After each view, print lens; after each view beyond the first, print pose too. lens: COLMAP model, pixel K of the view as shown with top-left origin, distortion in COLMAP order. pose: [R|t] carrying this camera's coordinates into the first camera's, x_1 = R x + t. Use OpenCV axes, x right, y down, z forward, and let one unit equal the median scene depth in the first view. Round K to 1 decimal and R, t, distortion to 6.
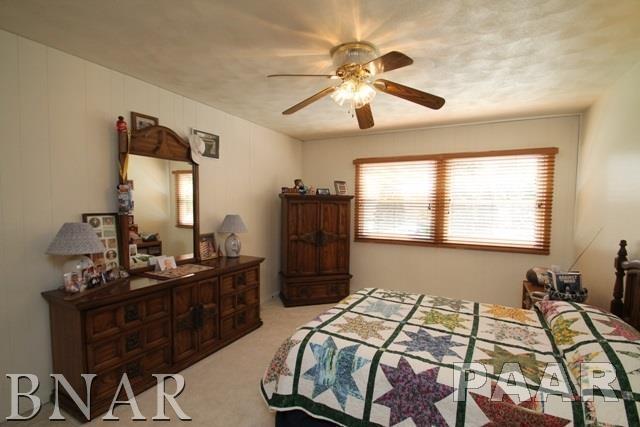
lens RADIAL K [[299.4, 0, 325.3], [0, 299.4, 226.0], [0, 0, 1]] dist [0.001147, -0.013738]
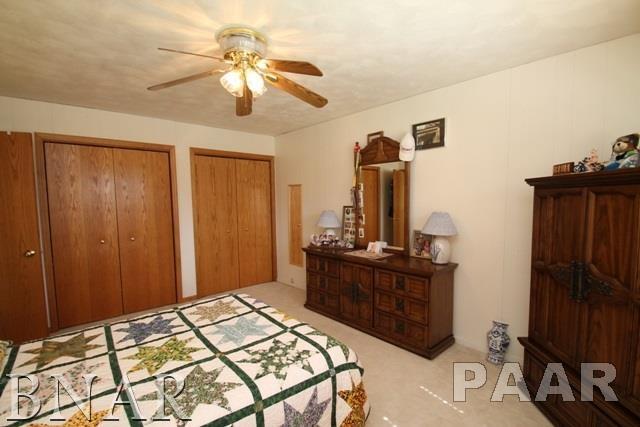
lens RADIAL K [[299.4, 0, 325.3], [0, 299.4, 226.0], [0, 0, 1]] dist [0.001147, -0.013738]
pose [[-0.355064, 0.073048, -0.931984, 0.820488], [-0.061118, 0.992996, 0.101115, -0.091381], [0.932842, 0.092863, -0.348113, 1.437300]]
